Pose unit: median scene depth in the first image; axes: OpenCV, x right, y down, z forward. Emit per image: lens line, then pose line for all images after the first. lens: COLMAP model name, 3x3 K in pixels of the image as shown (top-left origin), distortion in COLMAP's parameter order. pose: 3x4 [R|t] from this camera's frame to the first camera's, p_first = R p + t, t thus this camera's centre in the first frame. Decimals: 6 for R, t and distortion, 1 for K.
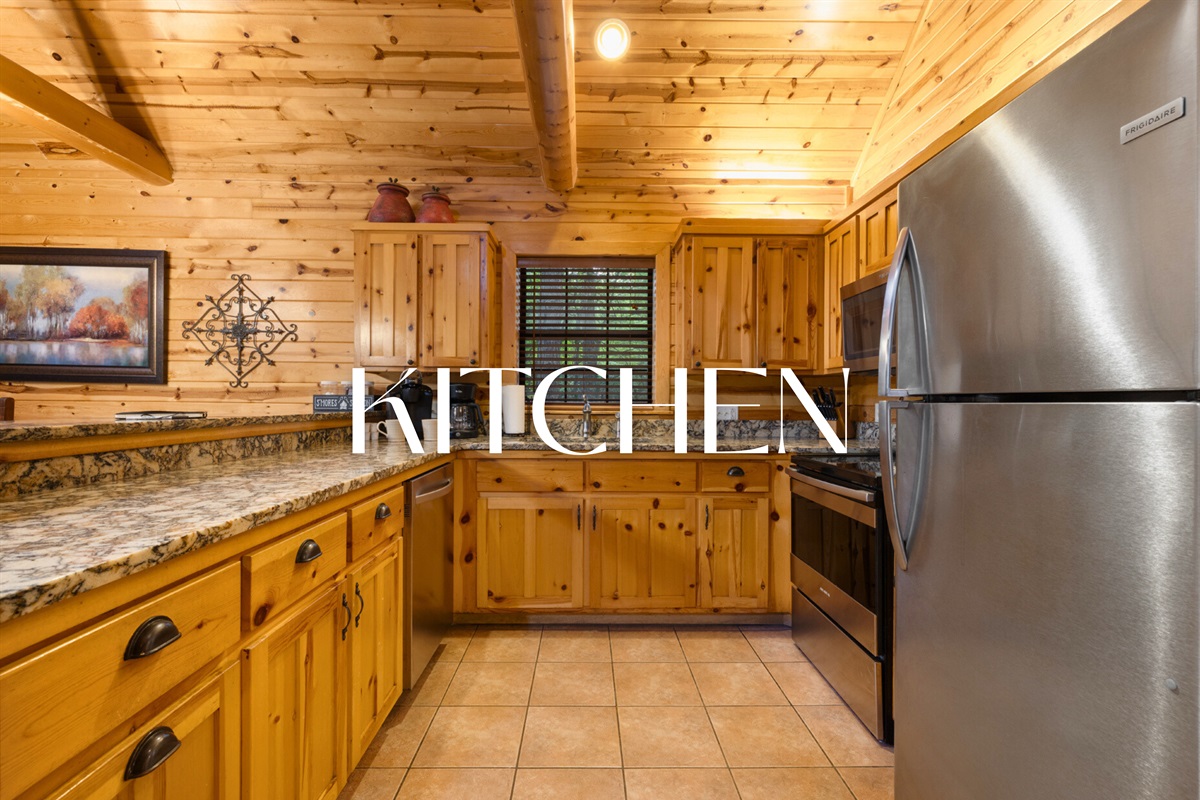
lens RADIAL K [[521.2, 0, 593.6], [0, 521.2, 405.5], [0, 0, 1]] dist [0.001302, 0.000681]
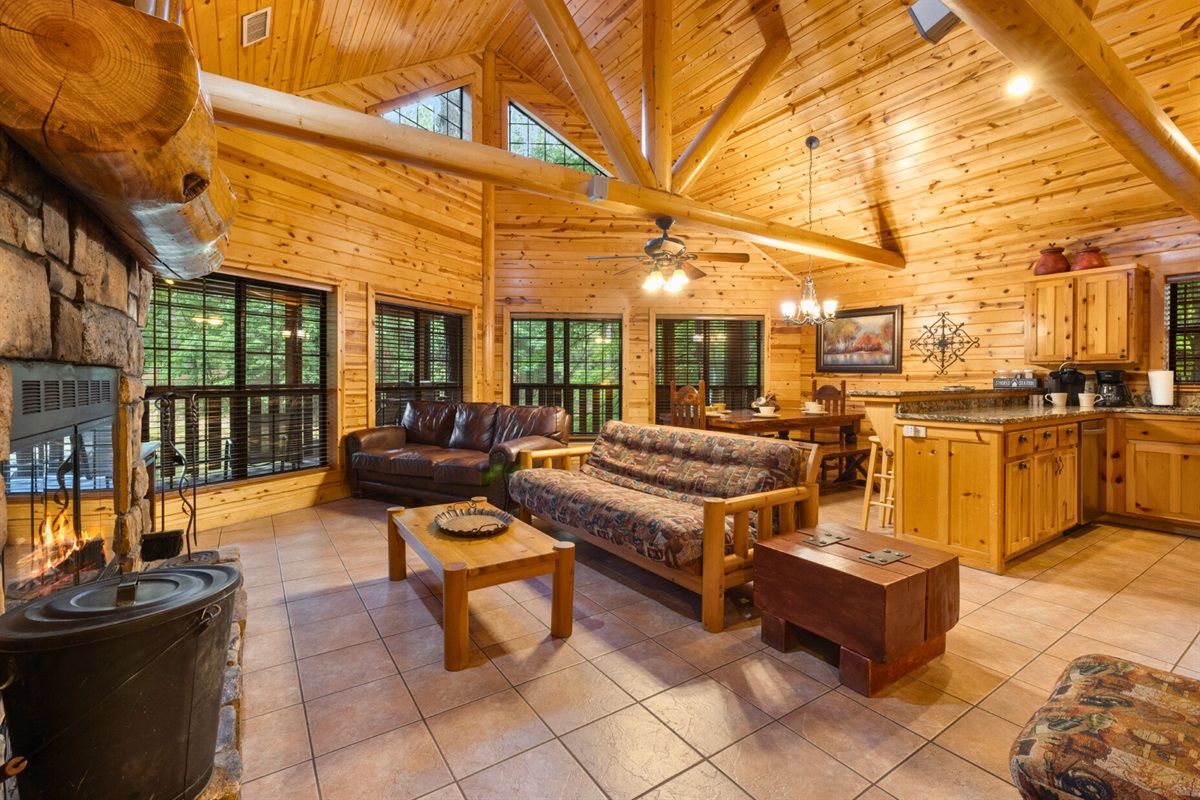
lens RADIAL K [[525.7, 0, 594.7], [0, 525.7, 378.7], [0, 0, 1]] dist [0.004943, 0.000030]
pose [[0.539765, -0.003265, -0.841809, 0.213767], [-0.005387, 0.999959, -0.007333, 0.000700], [0.841798, 0.008493, 0.539725, -1.018387]]
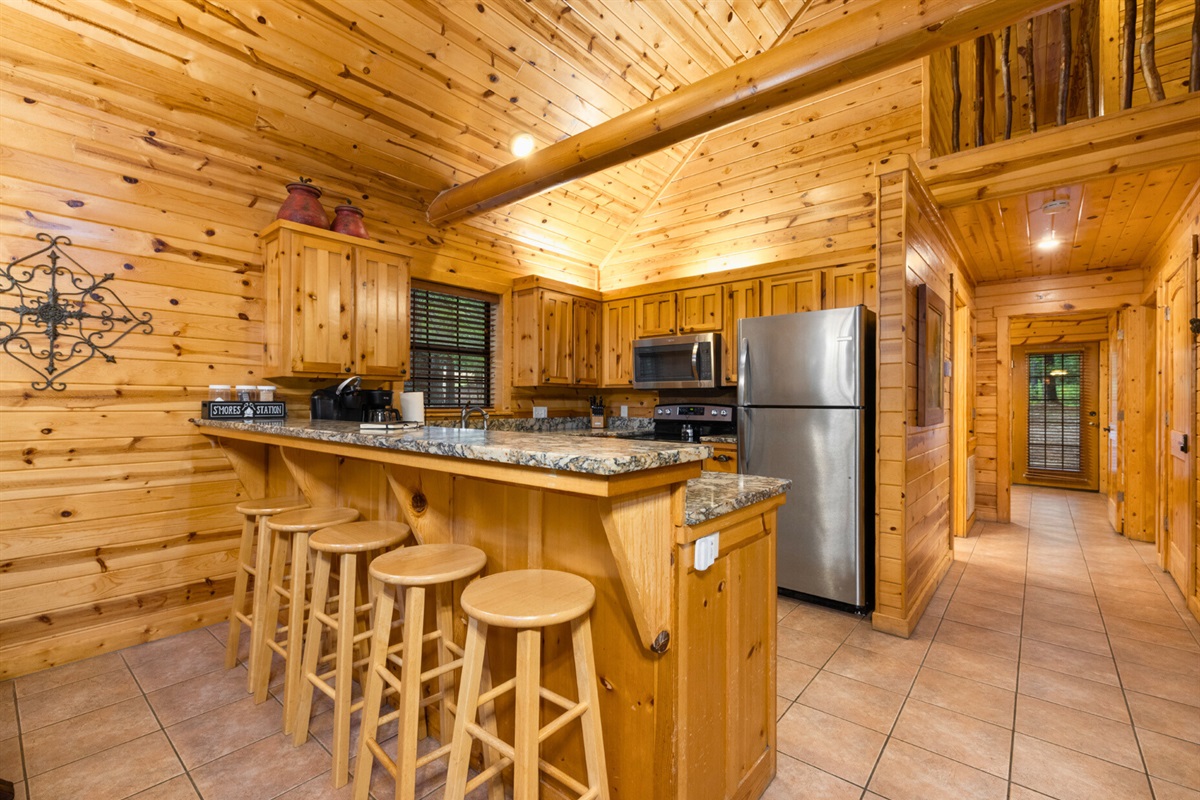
lens RADIAL K [[521.4, 0, 591.5], [0, 521.4, 399.0], [0, 0, 1]] dist [0.000942, 0.000528]
pose [[0.663206, 0.000988, 0.748436, -0.728801], [0.004837, 0.999973, -0.005606, -0.015225], [-0.748421, 0.007338, 0.663183, -0.042270]]
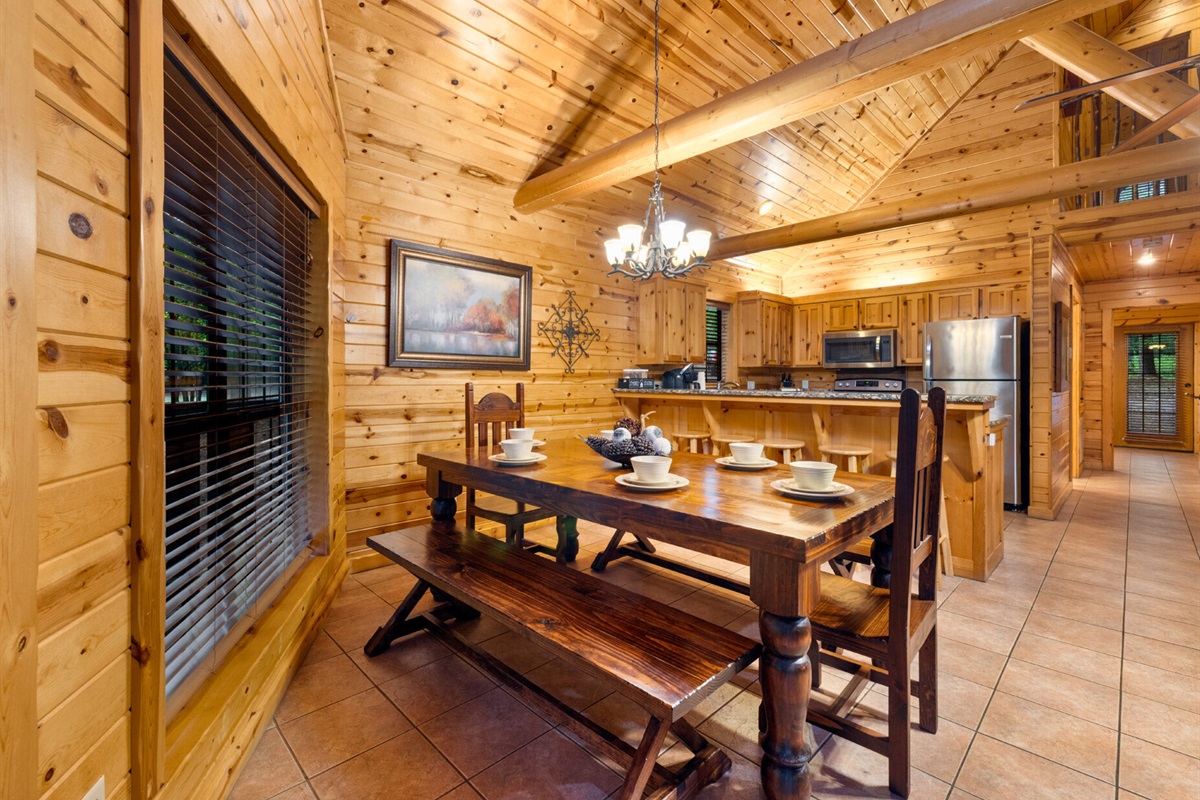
lens RADIAL K [[525.7, 0, 594.7], [0, 525.7, 378.7], [0, 0, 1]] dist [0.004943, 0.000030]
pose [[0.725537, -0.007959, 0.688137, -1.592939], [0.010904, 0.999941, 0.000070, -0.019706], [-0.688096, 0.007453, 0.725581, -0.044674]]
